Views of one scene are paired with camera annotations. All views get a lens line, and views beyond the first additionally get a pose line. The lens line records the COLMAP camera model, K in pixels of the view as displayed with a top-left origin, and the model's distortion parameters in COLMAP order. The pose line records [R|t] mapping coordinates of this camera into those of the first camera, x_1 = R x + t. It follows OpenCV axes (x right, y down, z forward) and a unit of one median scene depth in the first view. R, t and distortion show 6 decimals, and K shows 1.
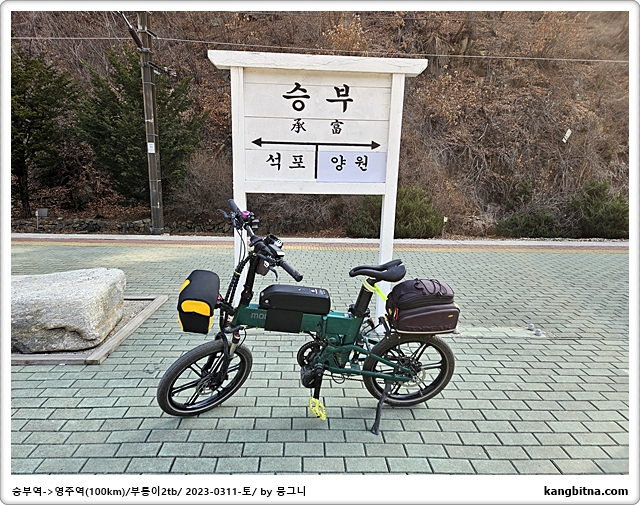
lens RADIAL K [[358.0, 0, 309.9], [0, 358.0, 253.4], [0, 0, 1]] dist [0.002070, -0.000082]
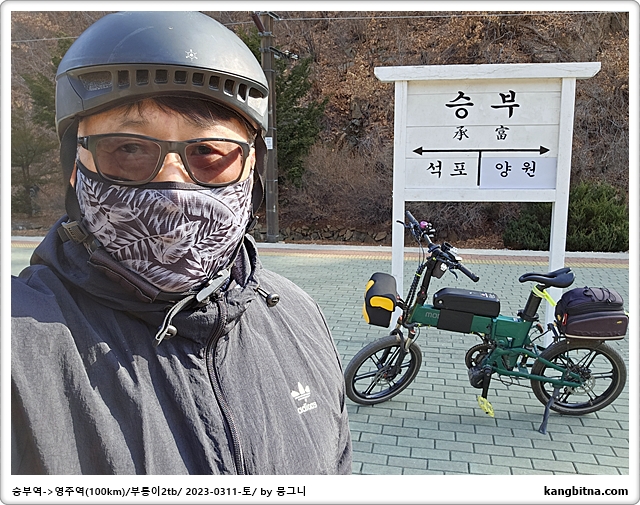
lens RADIAL K [[521.7, 0, 321.4], [0, 521.7, 243.1], [0, 0, 1]] dist [0.044986, -0.174993]
pose [[0.975441, 0.011925, -0.219938, -0.111914], [-0.024249, 0.998278, -0.053420, 0.040979], [0.218922, 0.057441, 0.974050, -0.603935]]
